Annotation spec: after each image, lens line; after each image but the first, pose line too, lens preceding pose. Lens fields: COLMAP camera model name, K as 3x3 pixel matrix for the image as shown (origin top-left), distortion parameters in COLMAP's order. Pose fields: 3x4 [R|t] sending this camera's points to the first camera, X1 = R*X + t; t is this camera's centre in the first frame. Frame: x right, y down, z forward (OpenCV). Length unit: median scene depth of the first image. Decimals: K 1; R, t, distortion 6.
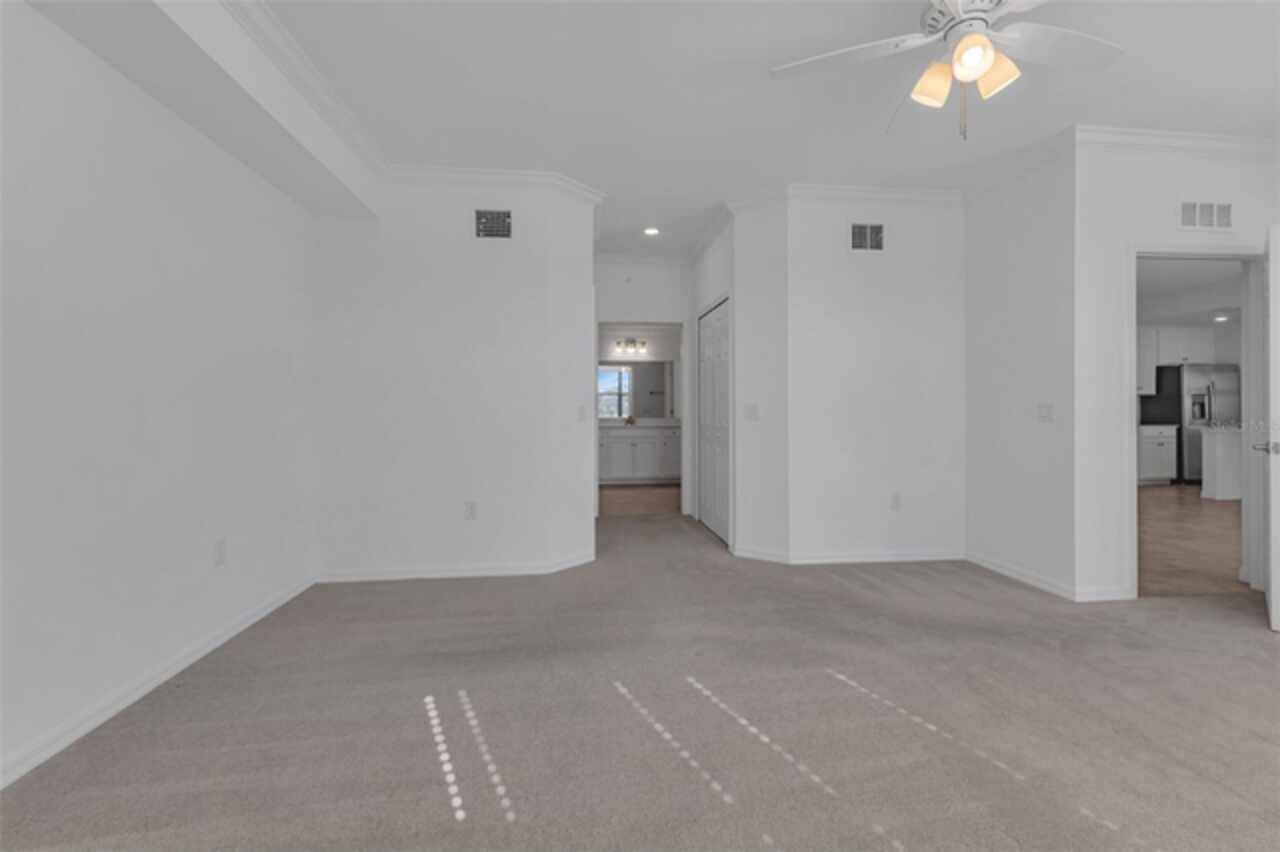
lens RADIAL K [[563.8, 0, 640.1], [0, 563.8, 415.4], [0, 0, 1]] dist [-0.001748, -0.000422]
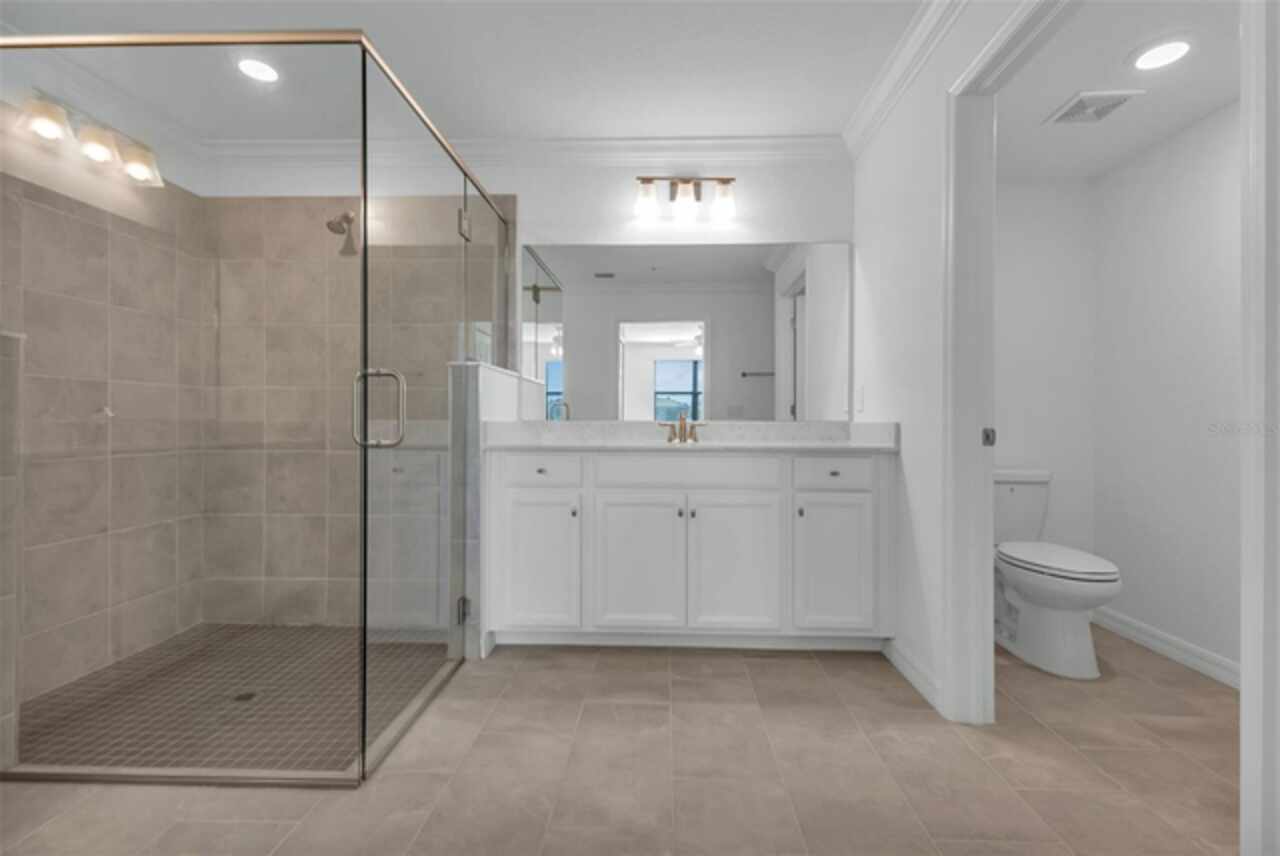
lens RADIAL K [[563.8, 0, 640.1], [0, 563.8, 417.4], [0, 0, 1]] dist [-0.001748, -0.000422]
pose [[0.988814, 0.009076, -0.148877, 0.005709], [-0.011017, 0.999865, -0.012216, 0.005997], [0.148746, 0.013719, 0.988780, 0.553996]]
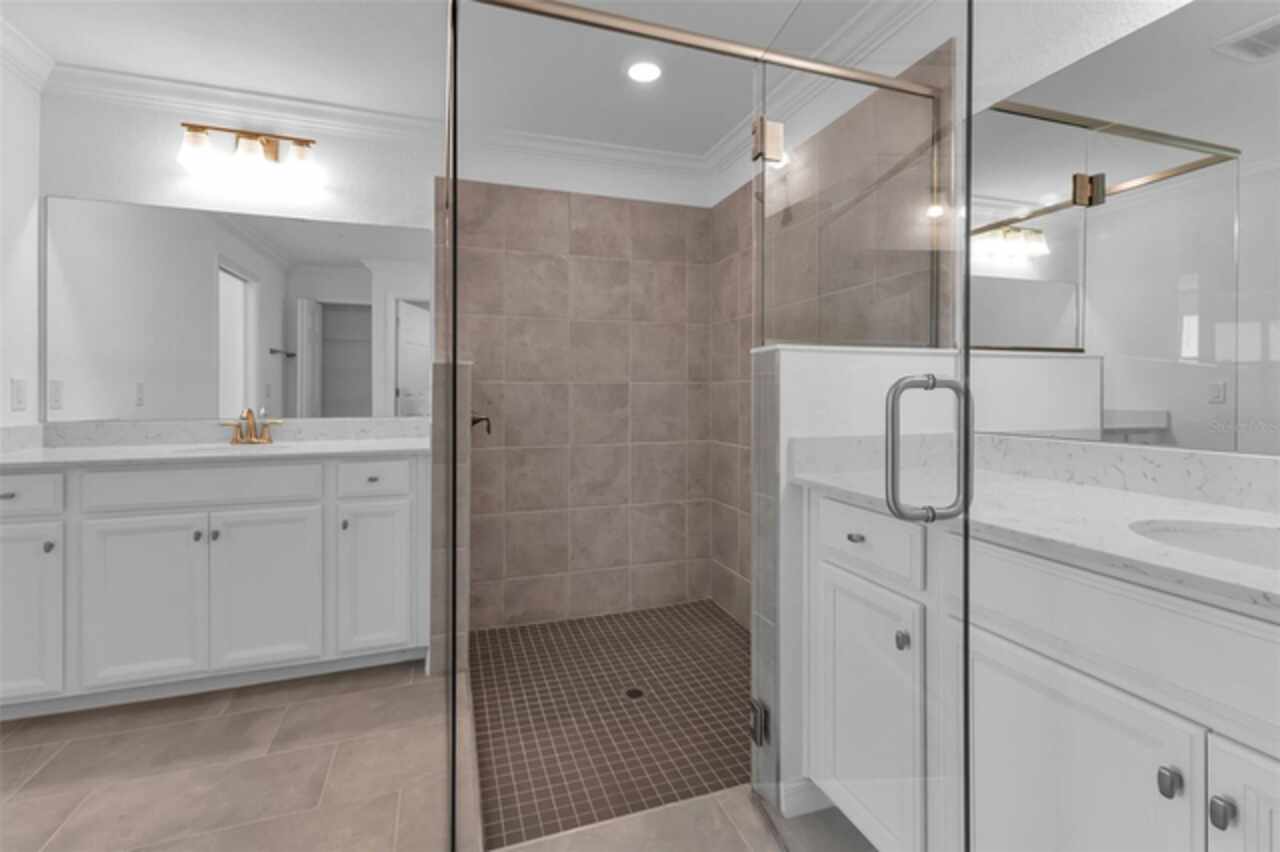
lens RADIAL K [[570.1, 0, 642.1], [0, 570.1, 401.4], [0, 0, 1]] dist [0.068656, -0.000043]
pose [[0.213796, 0.015815, -0.976750, 0.043907], [-0.002590, 0.999875, 0.015622, -0.005108], [0.976875, -0.000811, 0.213810, 0.696361]]
